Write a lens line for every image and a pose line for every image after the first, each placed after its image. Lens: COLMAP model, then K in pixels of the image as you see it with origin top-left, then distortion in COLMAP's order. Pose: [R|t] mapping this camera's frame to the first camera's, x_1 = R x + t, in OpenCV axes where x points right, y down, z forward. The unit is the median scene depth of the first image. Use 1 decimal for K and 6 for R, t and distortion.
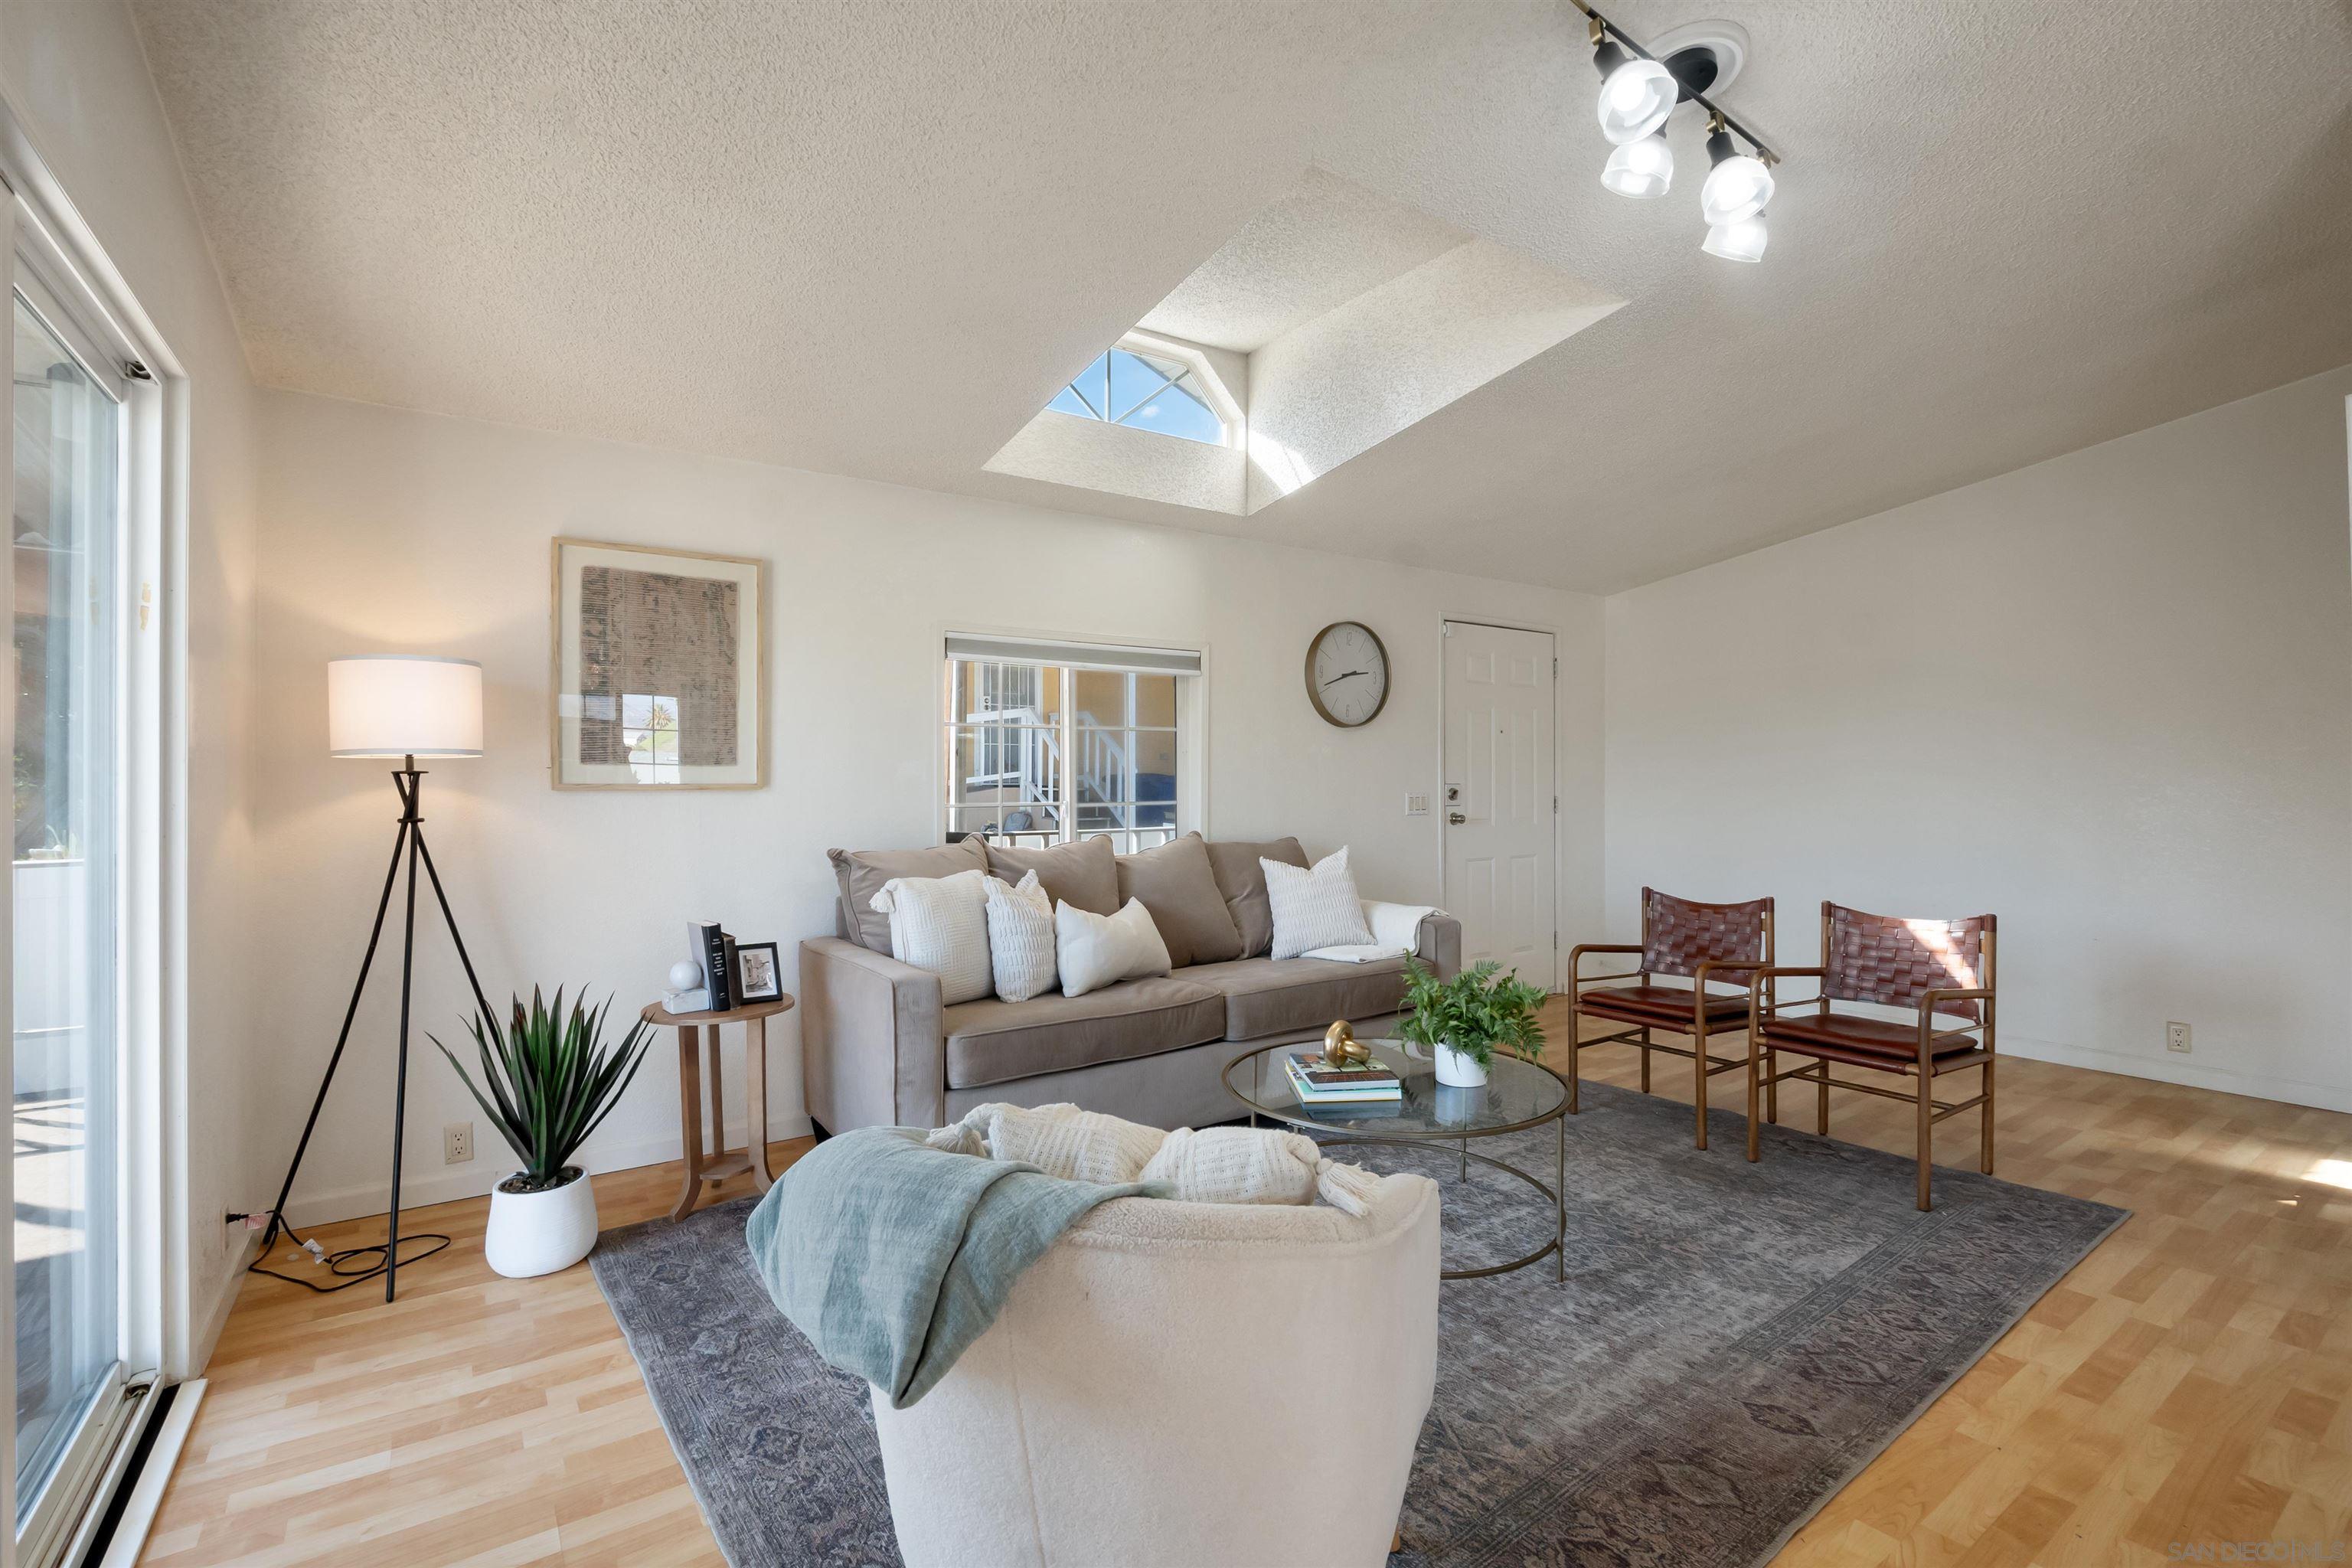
lens RADIAL K [[1060.5, 0, 1178.1], [0, 1060.5, 786.1], [0, 0, 1]] dist [-0.015195, 0.001204]
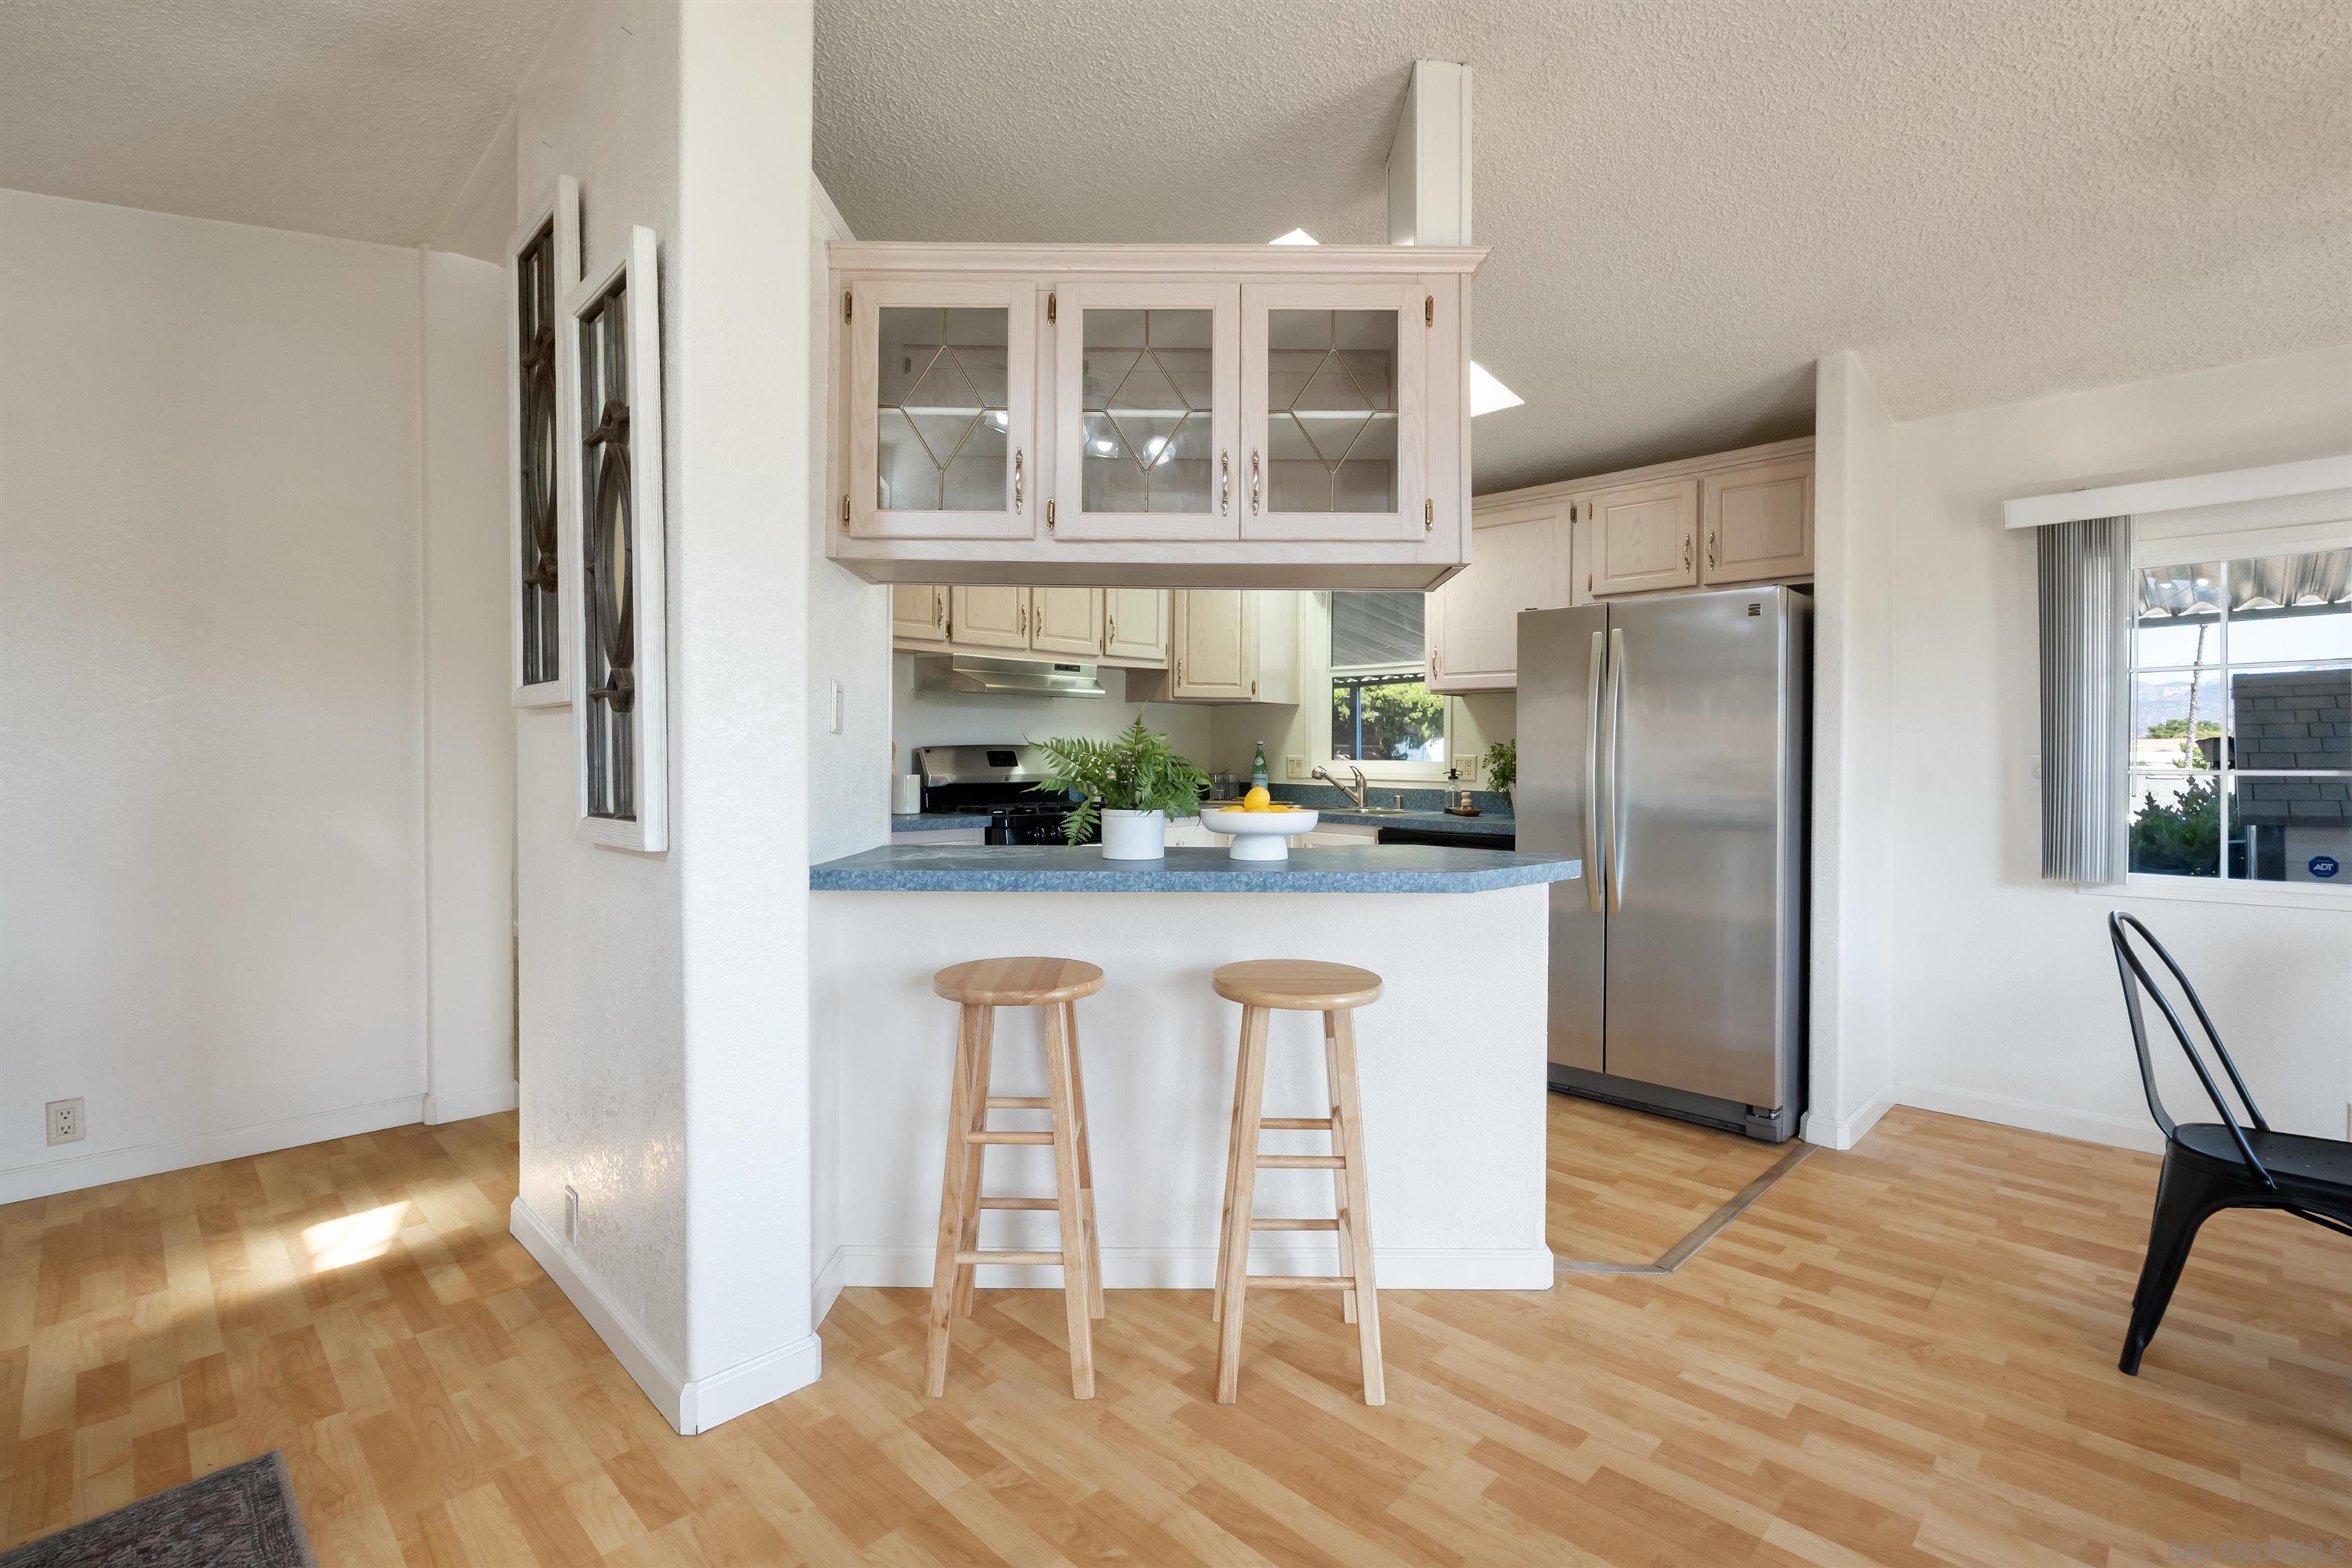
lens RADIAL K [[1078.2, 0, 1181.4], [0, 1078.2, 756.0], [0, 0, 1]] dist [-0.009490, 0.000462]
pose [[-0.185485, 0.001827, 0.982645, 0.198383], [0.003755, 0.999992, -0.001150, 0.012748], [-0.982640, 0.003477, -0.185490, 0.547008]]
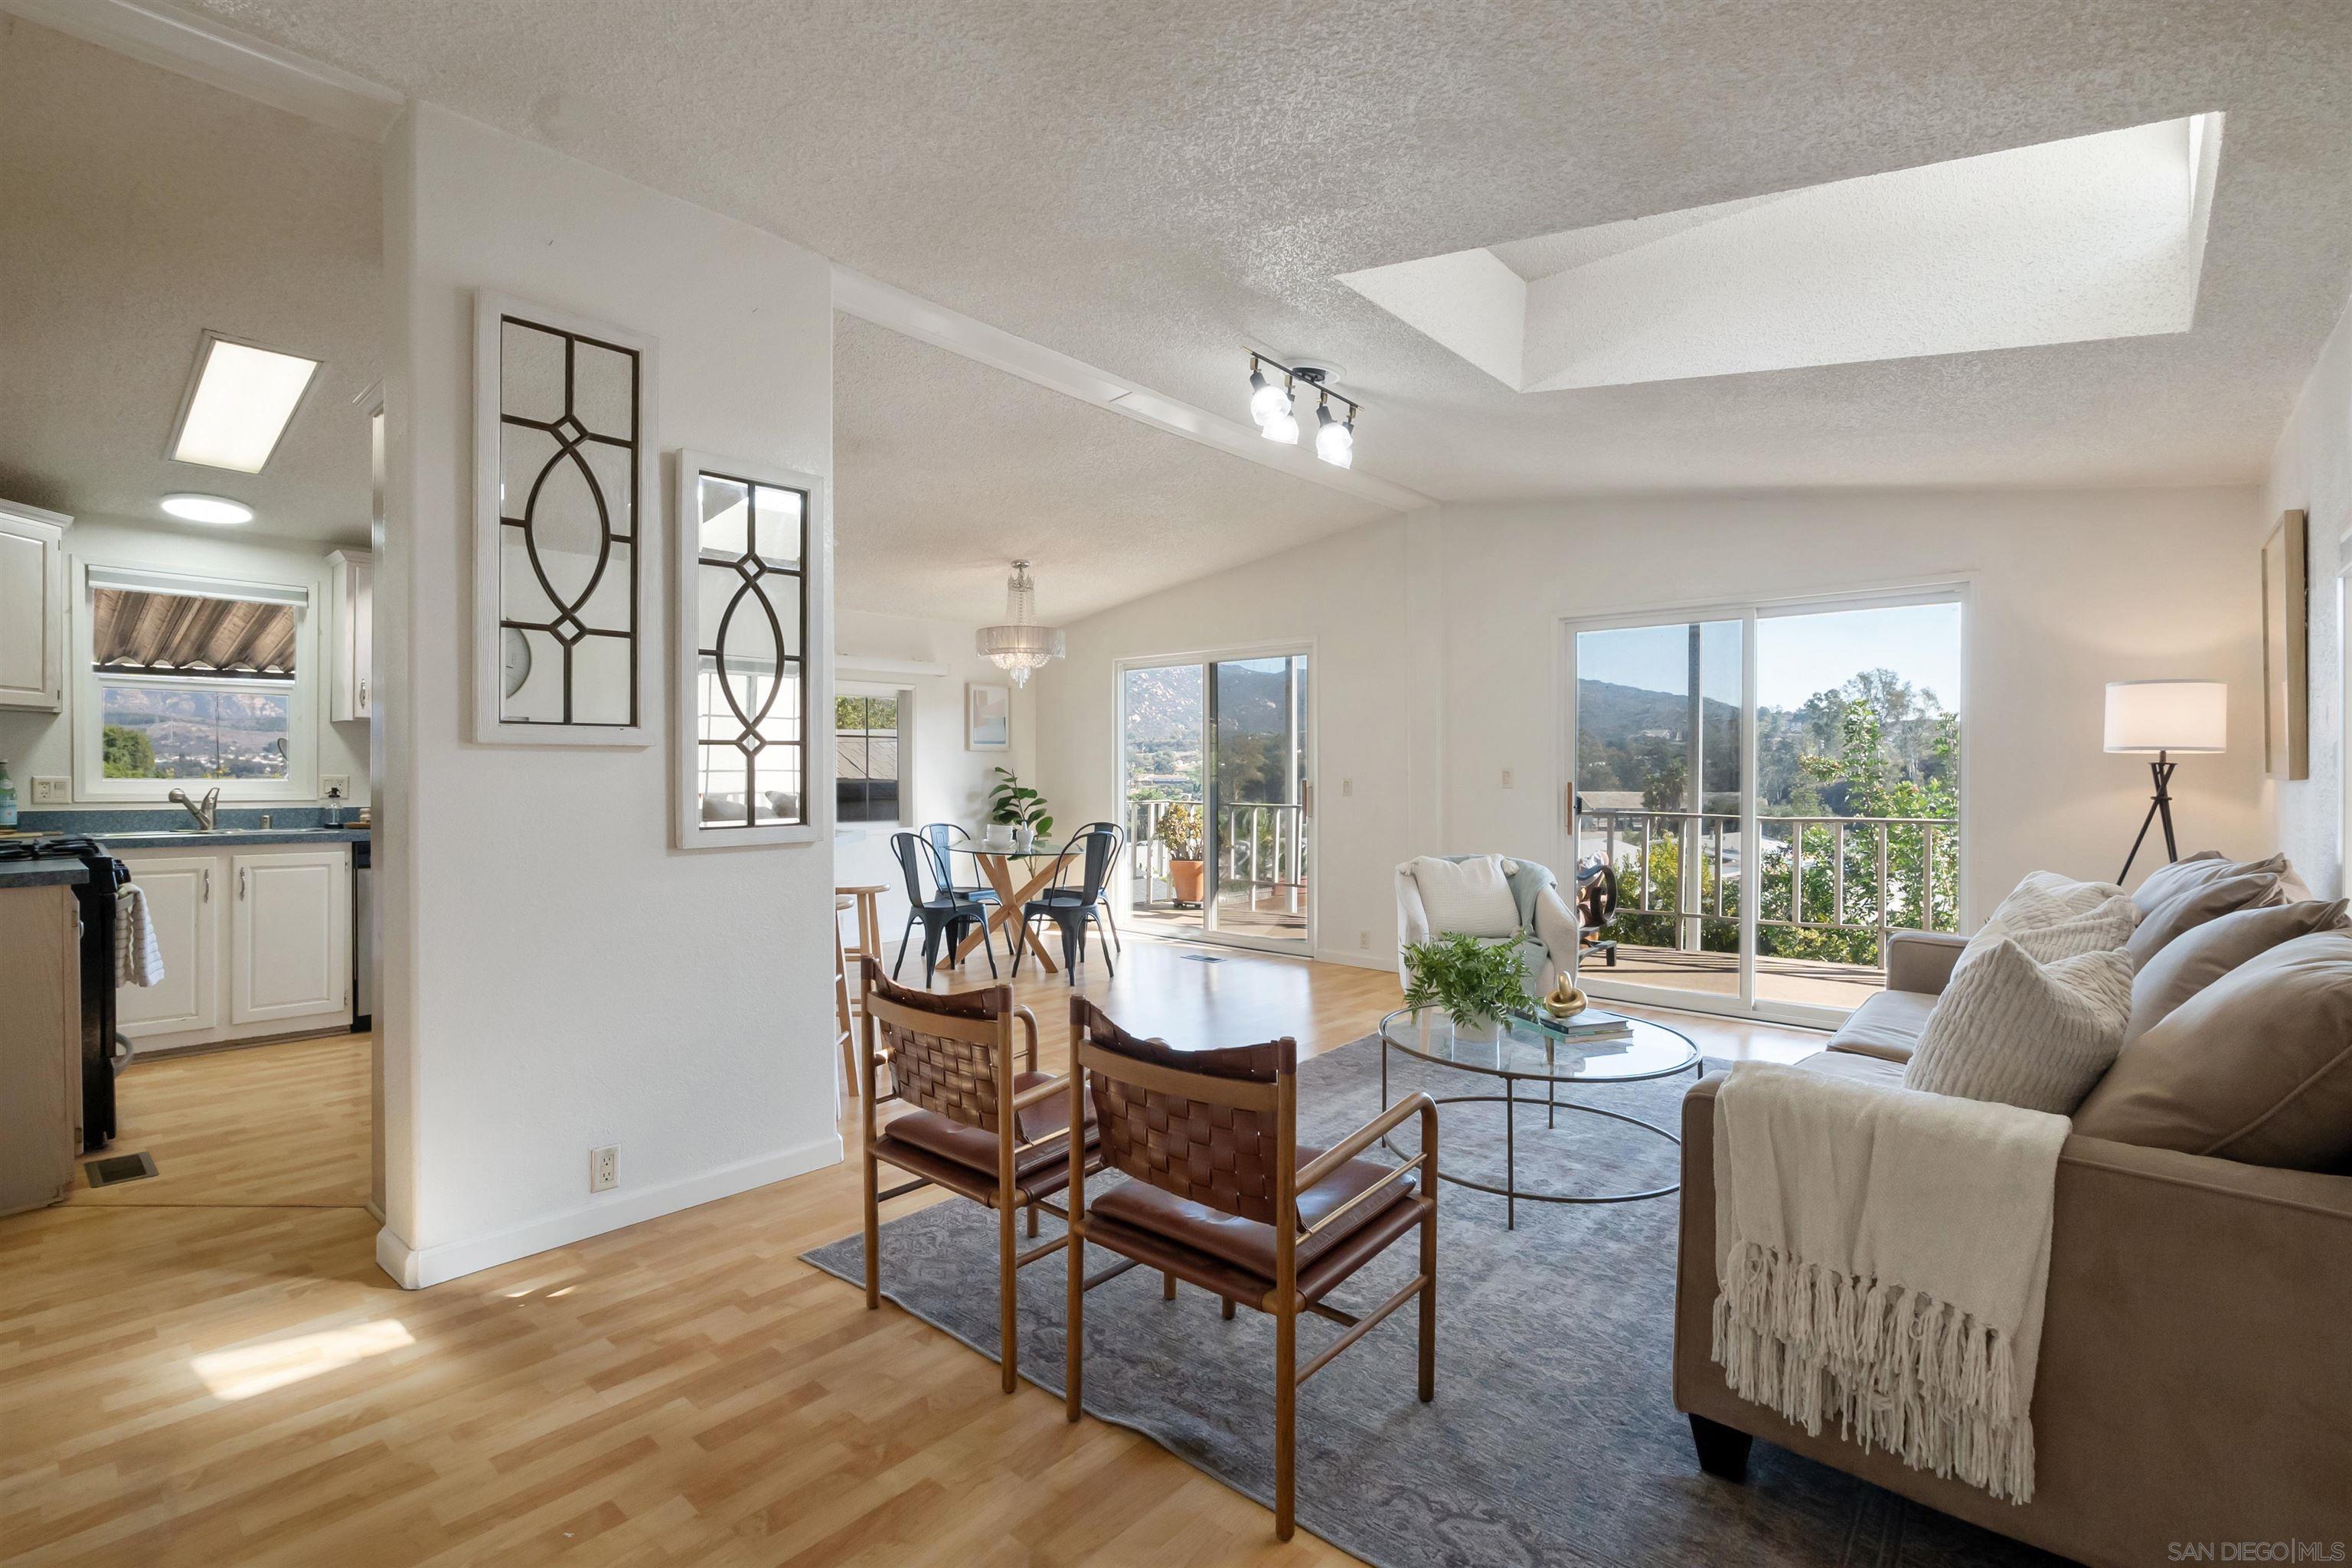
lens RADIAL K [[1069.6, 0, 1183.6], [0, 1069.6, 777.0], [0, 0, 1]] dist [-0.011192, 0.001585]
pose [[-0.969114, 0.001288, -0.246610, 0.738640], [-0.002099, 0.999907, 0.013472, -0.010605], [0.246604, 0.013574, -0.969021, 1.760955]]
